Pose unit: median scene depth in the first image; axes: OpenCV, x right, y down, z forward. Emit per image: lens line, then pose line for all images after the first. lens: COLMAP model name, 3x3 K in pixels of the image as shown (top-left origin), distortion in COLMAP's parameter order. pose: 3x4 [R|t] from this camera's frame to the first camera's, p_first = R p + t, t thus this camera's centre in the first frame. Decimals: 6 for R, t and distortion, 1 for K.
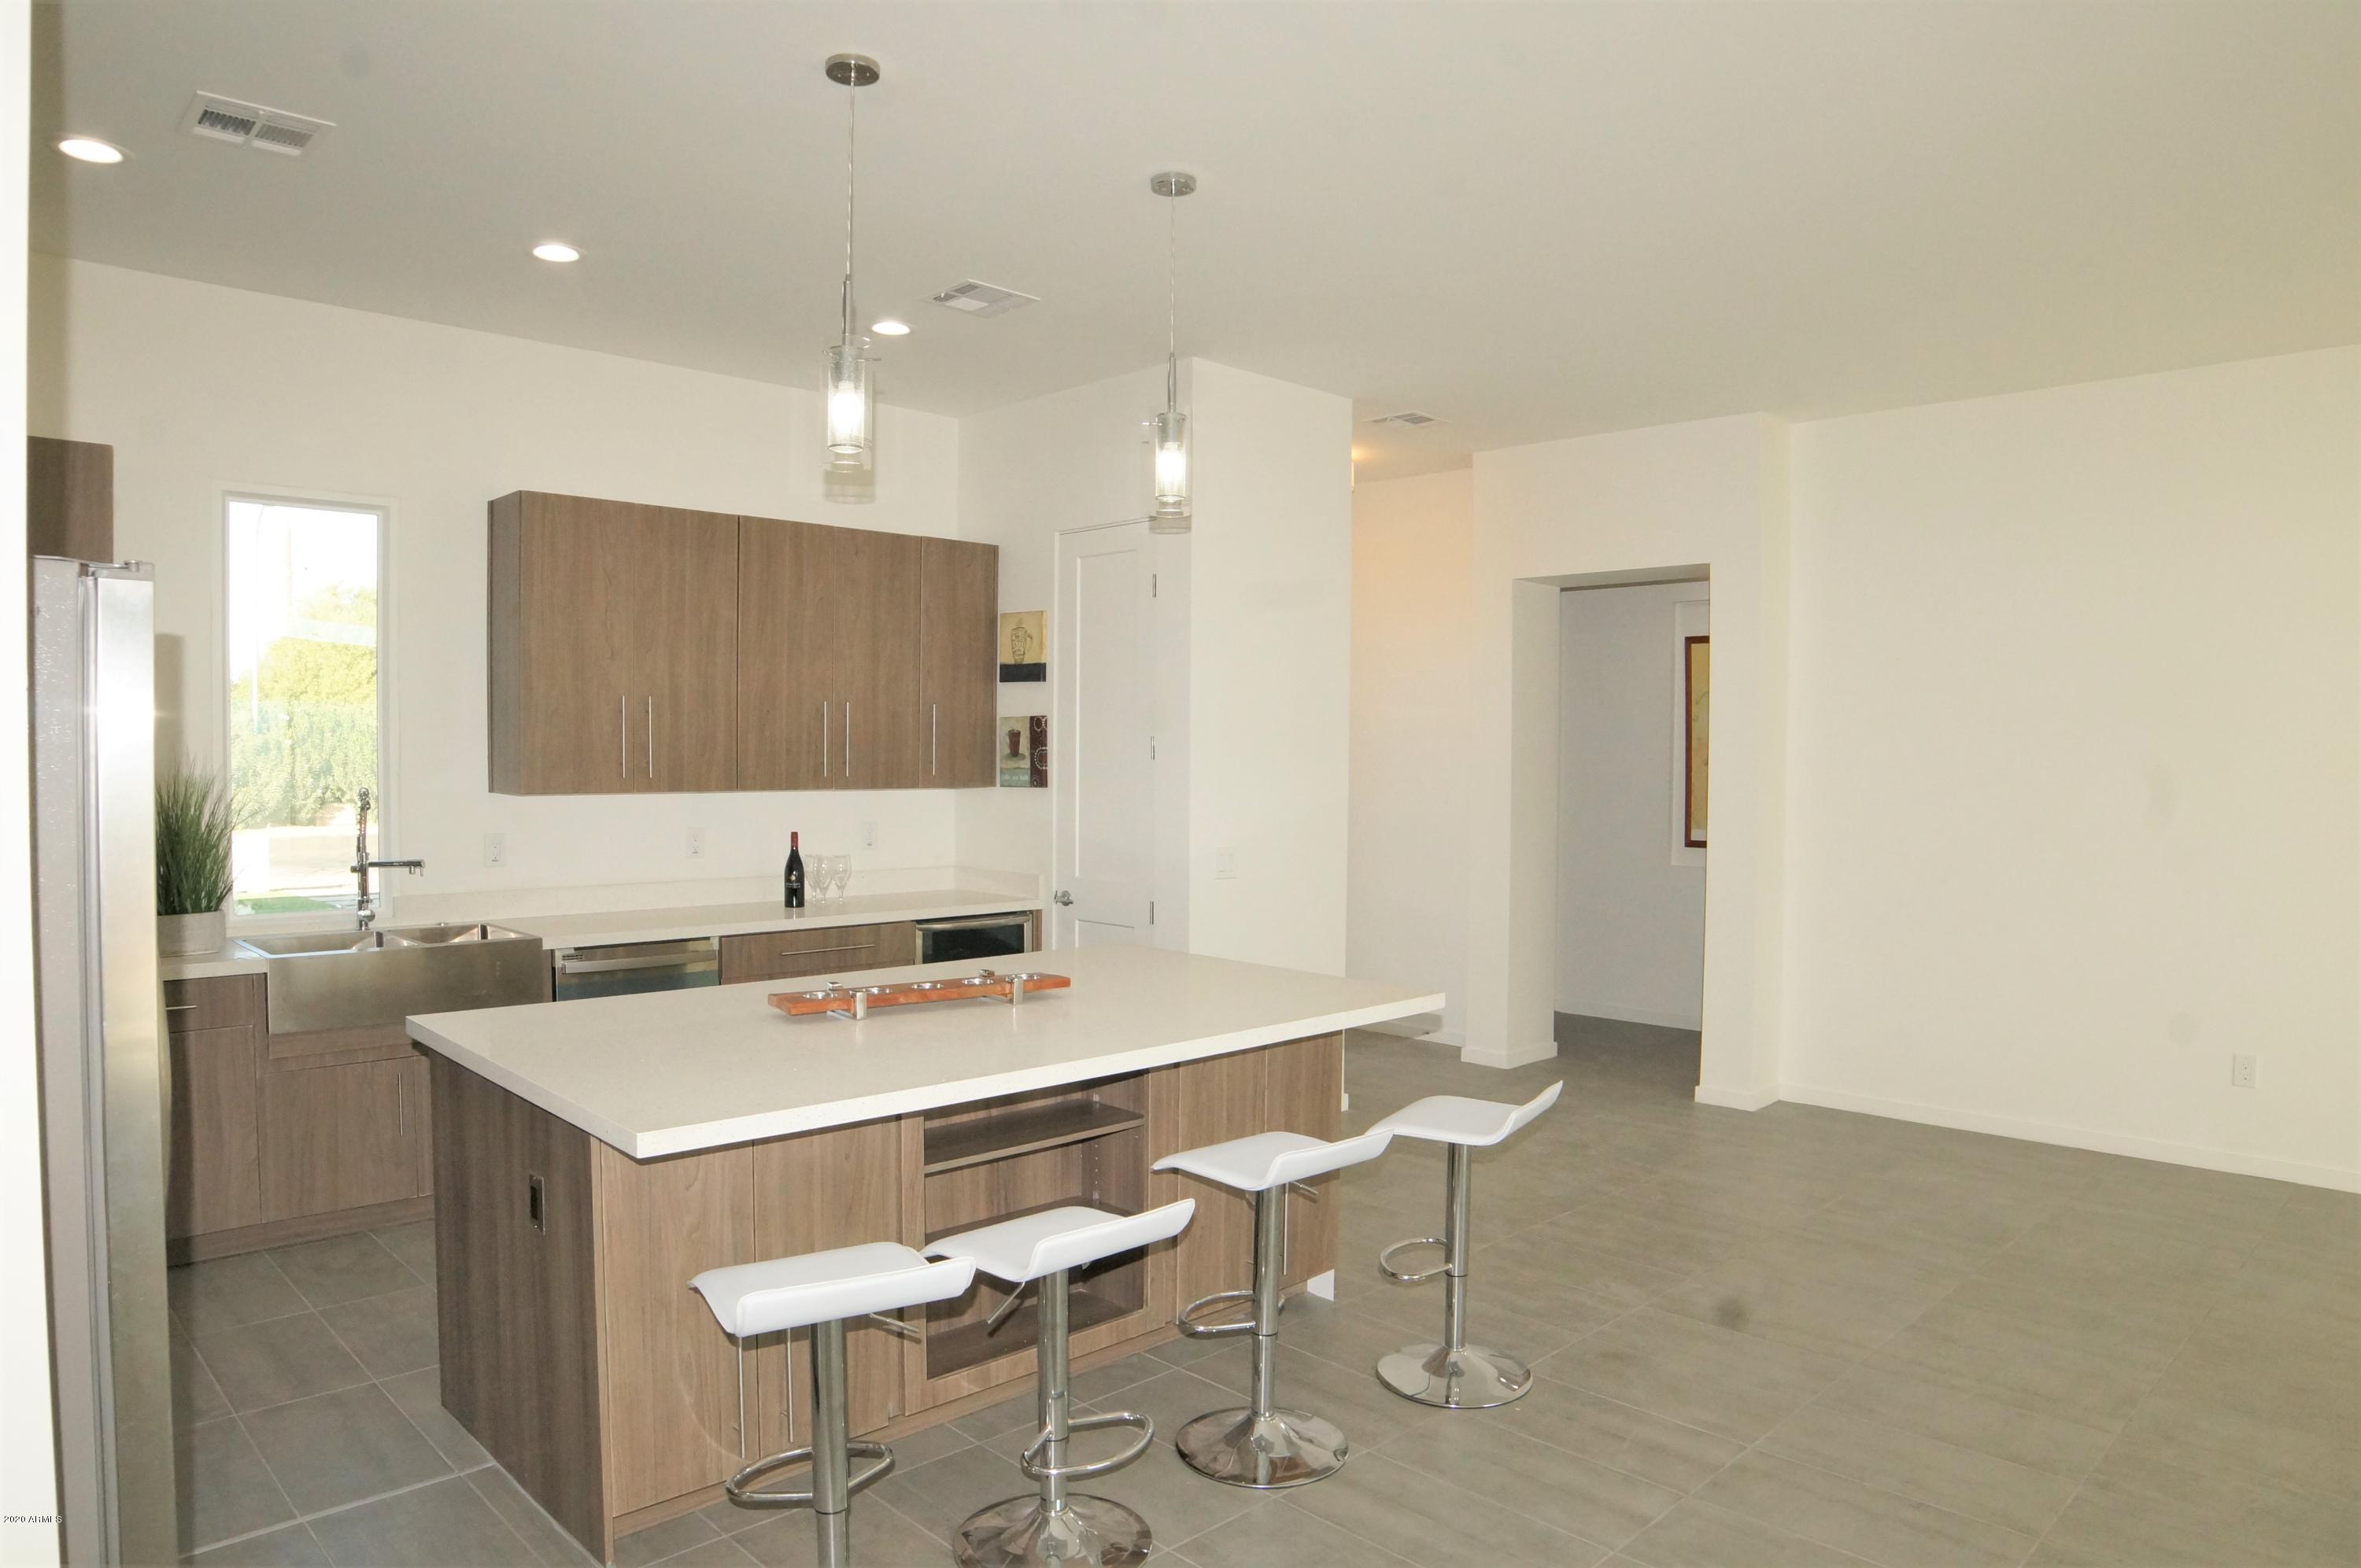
lens RADIAL K [[1486.8, 0, 1180.5], [0, 1486.8, 784.0], [0, 0, 1]] dist [-0.092287, 0.001428]
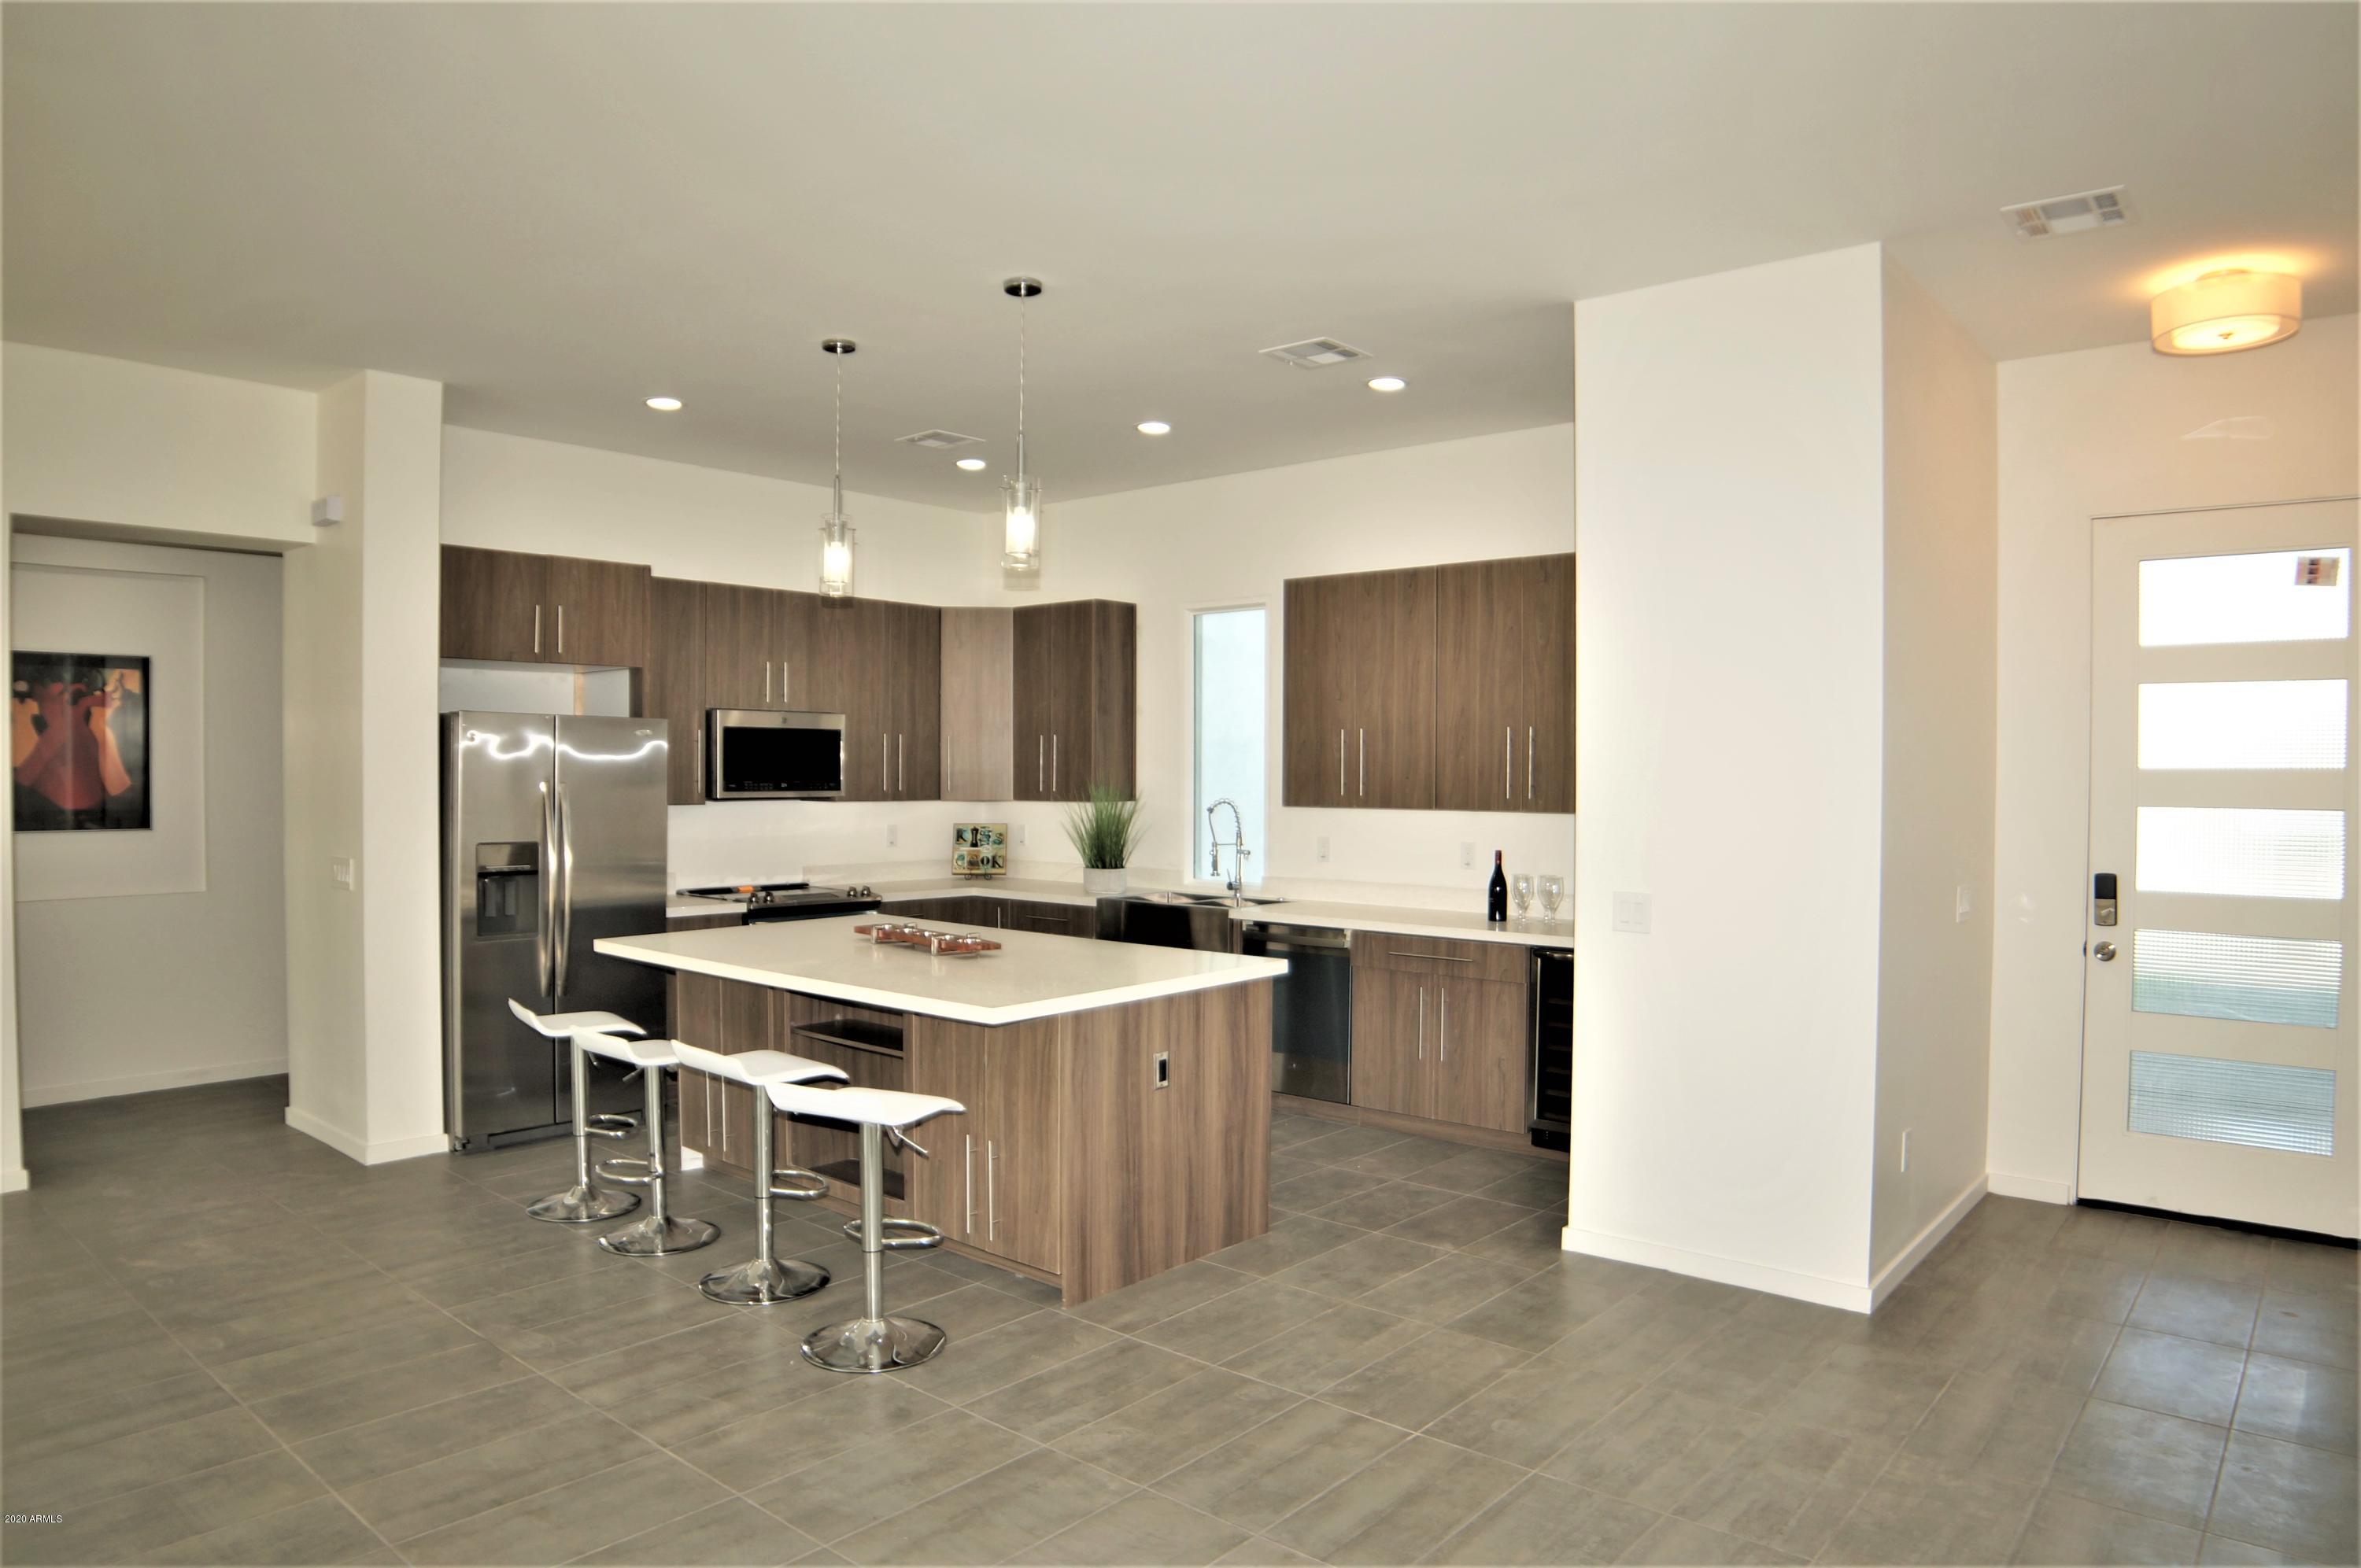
lens RADIAL K [[1435.8, 0, 1180.5], [0, 1435.8, 784.0], [0, 0, 1]] dist [-0.103066, -0.000973]
pose [[0.095409, 0.002444, -0.995435, 0.802688], [-0.029673, 0.999560, -0.000390, -0.009100], [0.994996, 0.029574, 0.095439, 0.721618]]
